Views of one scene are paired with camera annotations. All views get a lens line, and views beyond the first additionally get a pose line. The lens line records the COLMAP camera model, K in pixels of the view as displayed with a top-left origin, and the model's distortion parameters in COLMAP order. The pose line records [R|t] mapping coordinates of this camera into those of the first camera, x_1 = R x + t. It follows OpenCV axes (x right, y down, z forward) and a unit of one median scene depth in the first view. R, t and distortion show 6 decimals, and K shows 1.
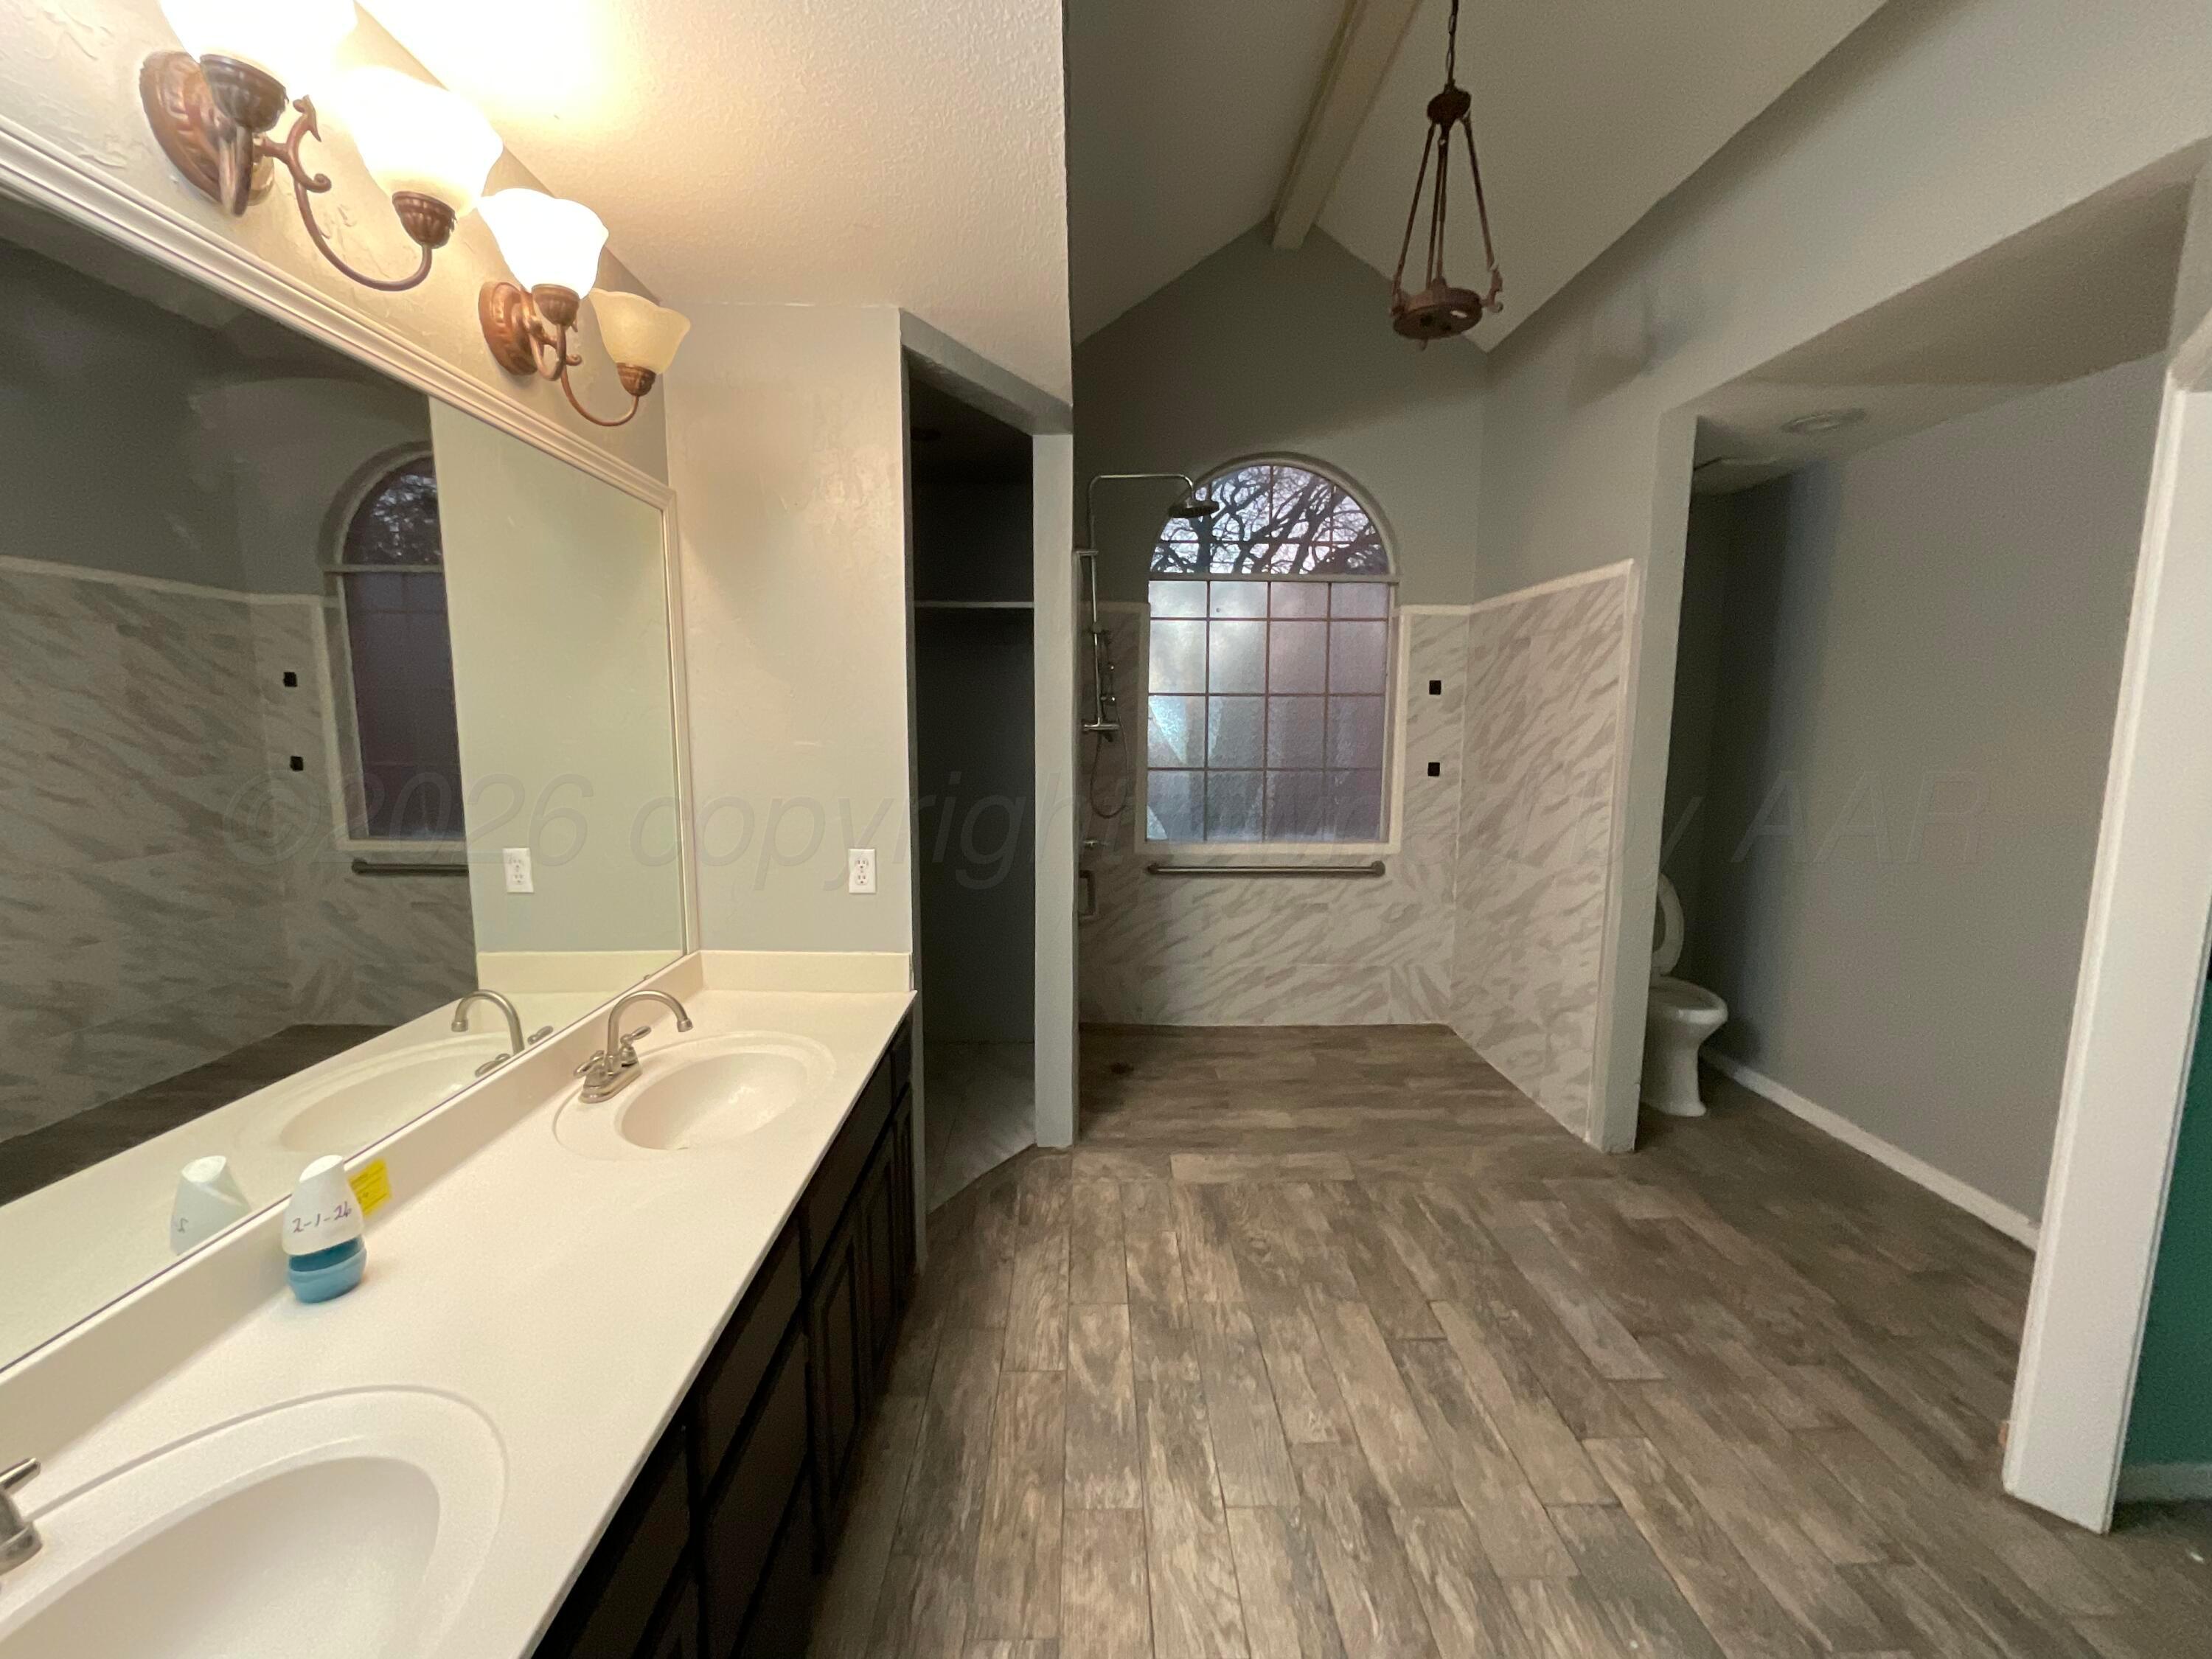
lens RADIAL K [[890.2, 0, 1106.0], [0, 890.2, 829.5], [0, 0, 1]] dist [0.001084, 0.000241]
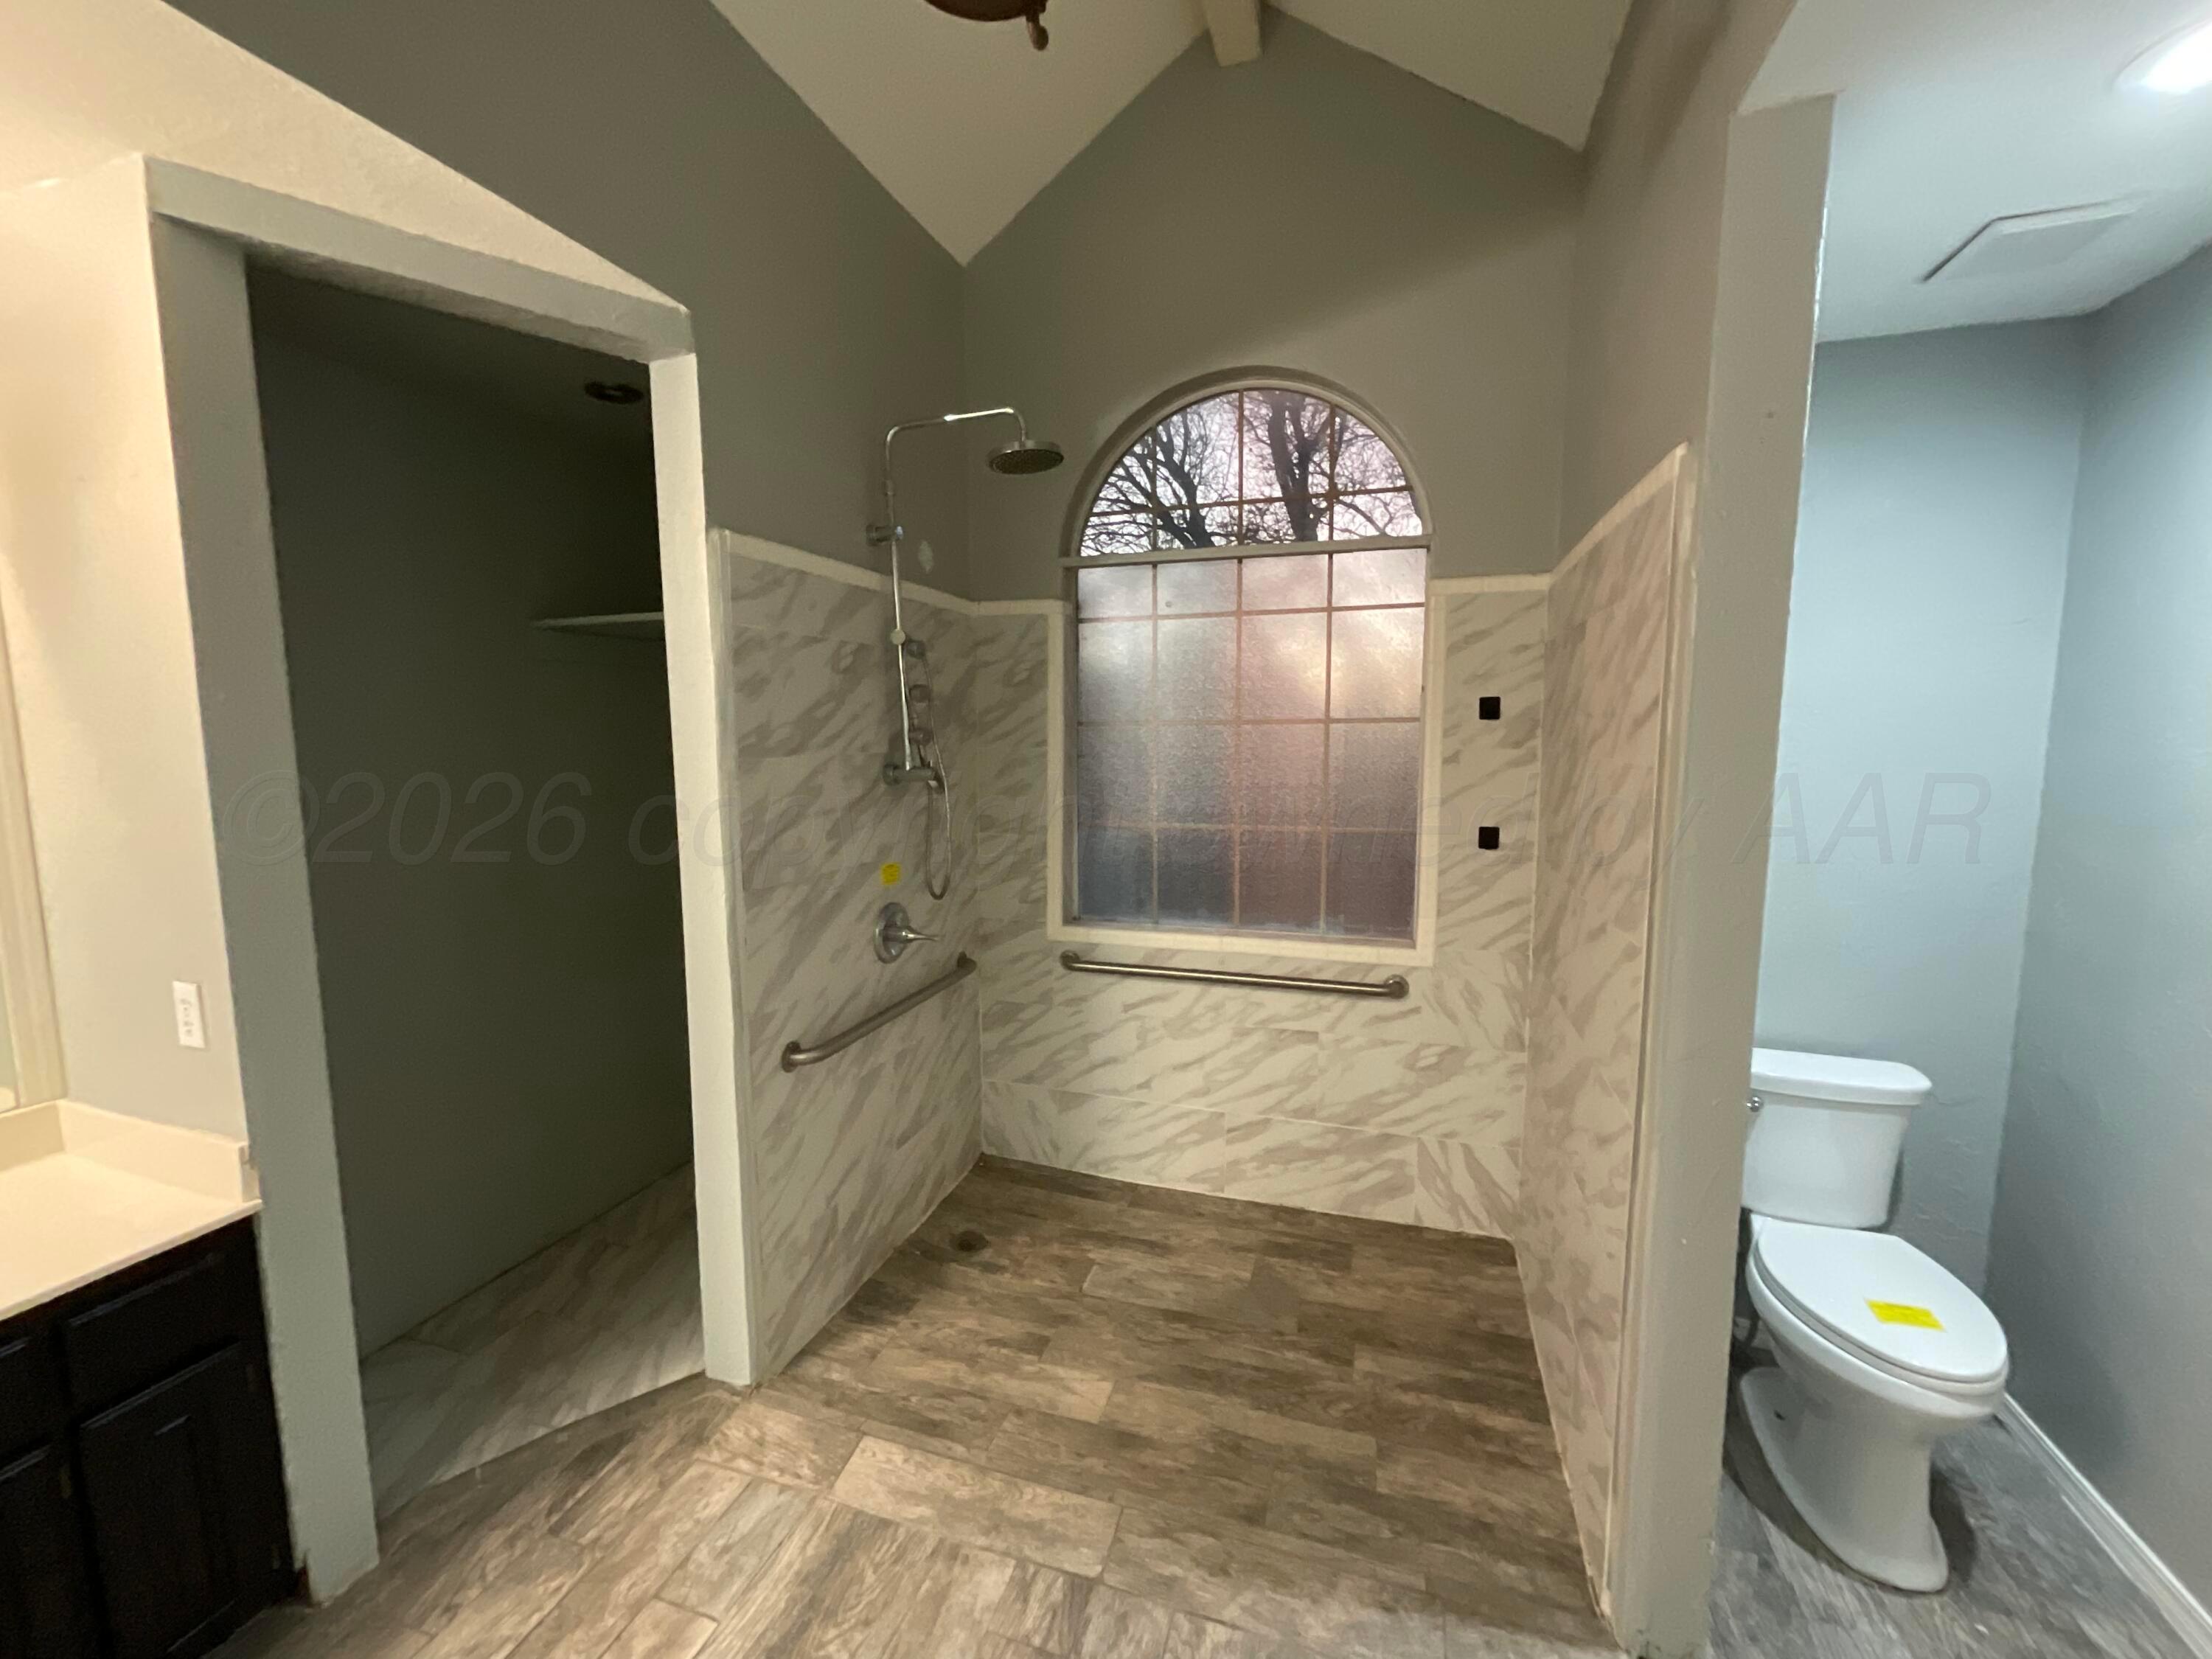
lens RADIAL K [[898.7, 0, 1106.0], [0, 898.7, 829.5], [0, 0, 1]] dist [-0.017820, 0.008670]
pose [[0.943851, 0.030867, -0.328927, 0.316829], [-0.034296, 0.999401, -0.004628, -0.060567], [0.328587, 0.015649, 0.944344, 0.310785]]
